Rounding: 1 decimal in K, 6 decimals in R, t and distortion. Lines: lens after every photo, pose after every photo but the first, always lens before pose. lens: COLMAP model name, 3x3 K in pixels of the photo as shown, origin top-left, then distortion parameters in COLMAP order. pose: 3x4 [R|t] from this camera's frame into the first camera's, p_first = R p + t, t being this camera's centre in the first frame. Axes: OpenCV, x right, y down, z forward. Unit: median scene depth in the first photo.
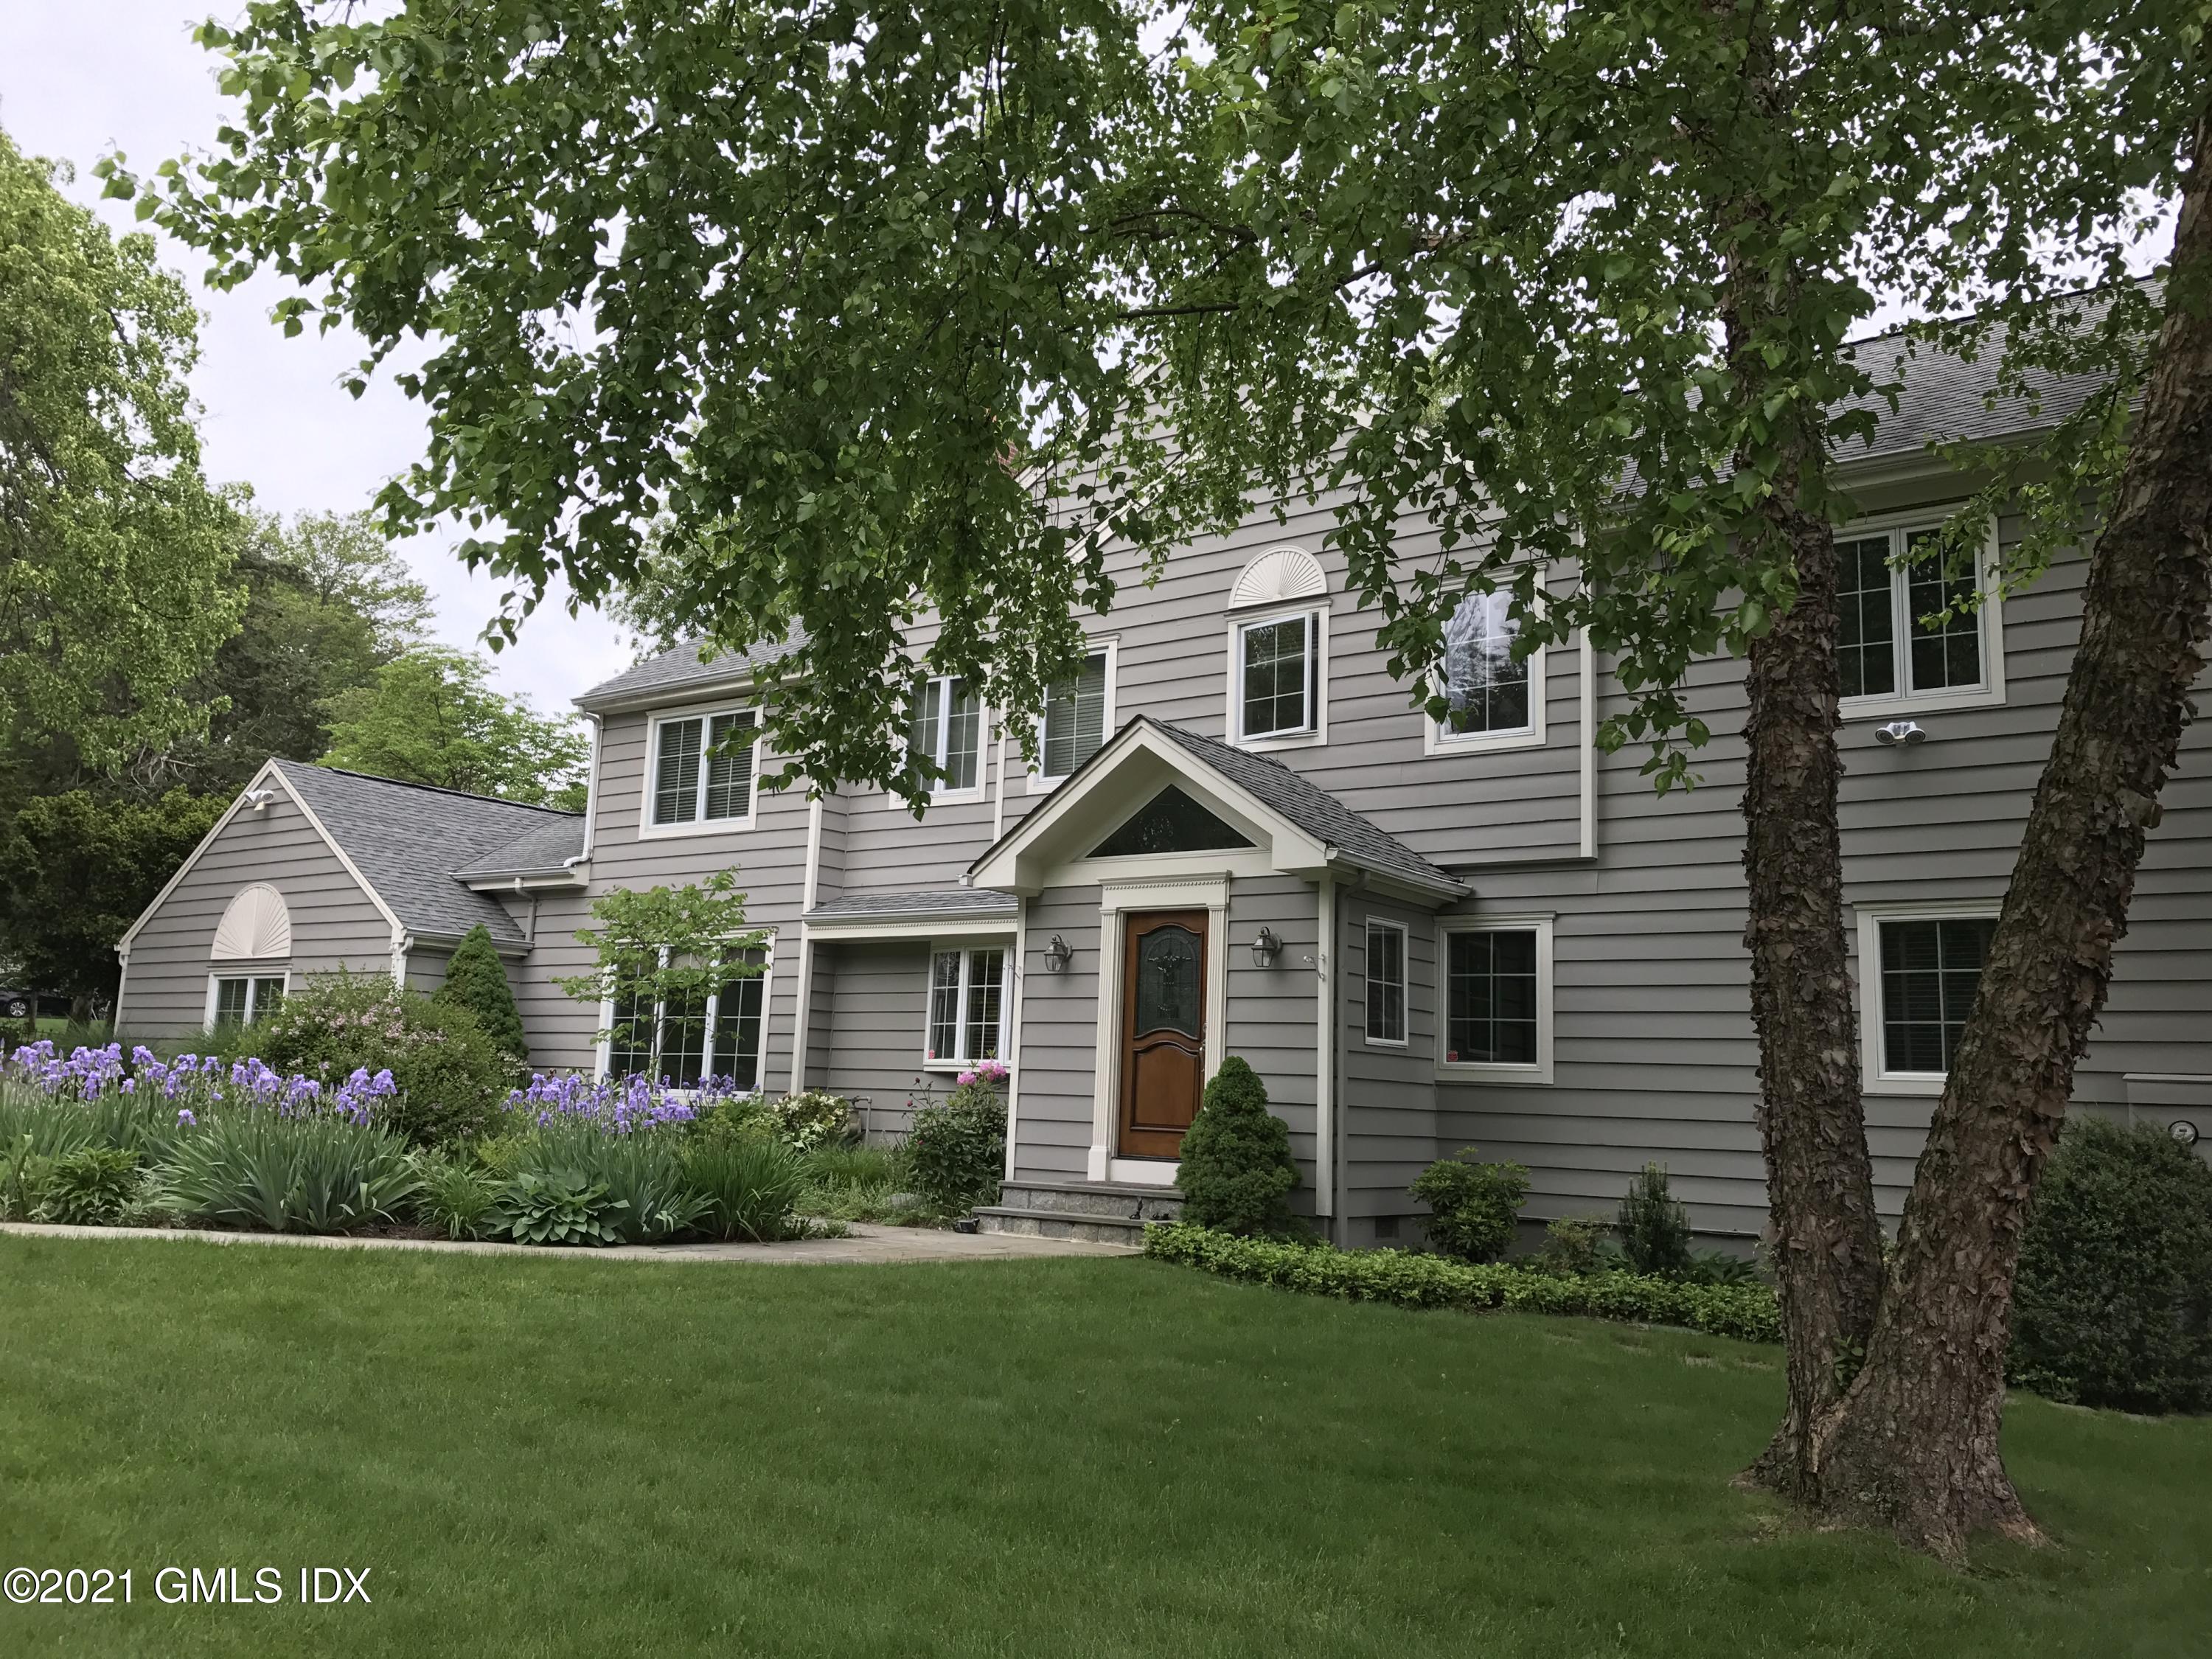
lens RADIAL K [[1811.2, 0, 1106.0], [0, 1811.2, 829.5], [0, 0, 1]] dist [0.002597, 0.000295]
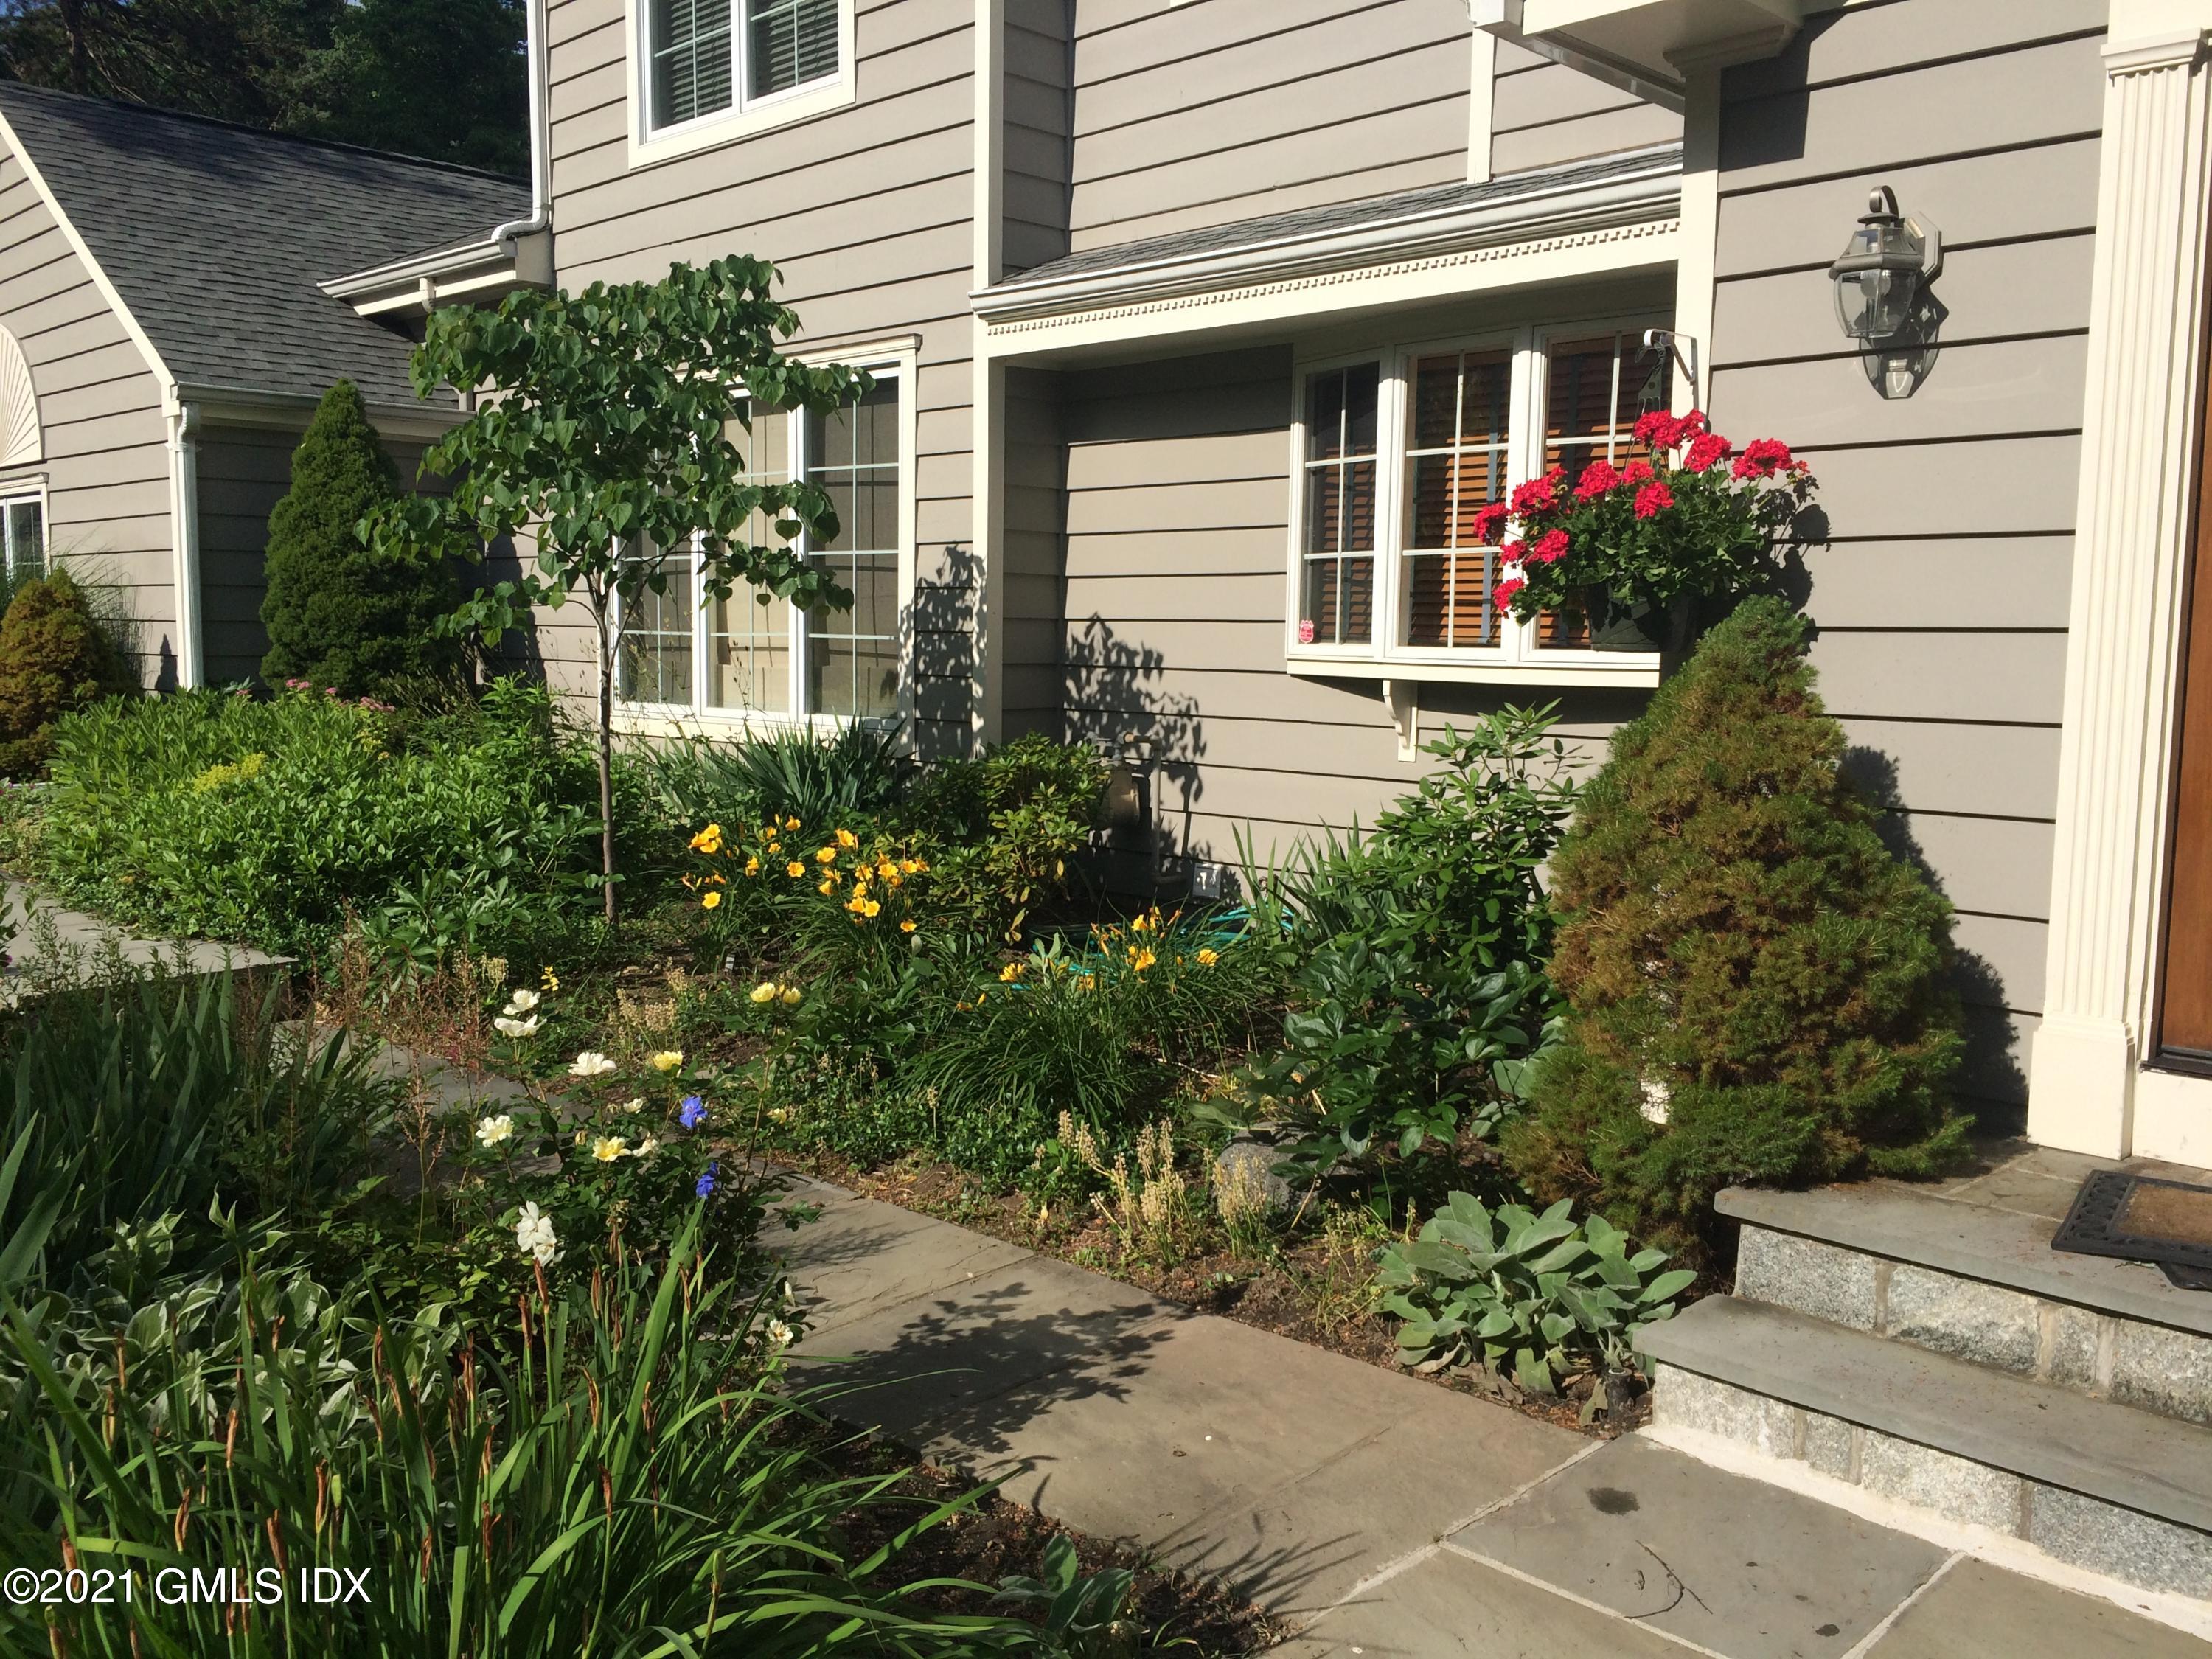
lens RADIAL K [[1864.2, 0, 1106.0], [0, 1864.2, 829.5], [0, 0, 1]] dist [0.013021, 0.011388]
pose [[0.991459, -0.002337, -0.130397, -0.085895], [0.034902, 0.968125, 0.248024, 0.063718], [0.125661, -0.250457, 0.959938, 0.594302]]
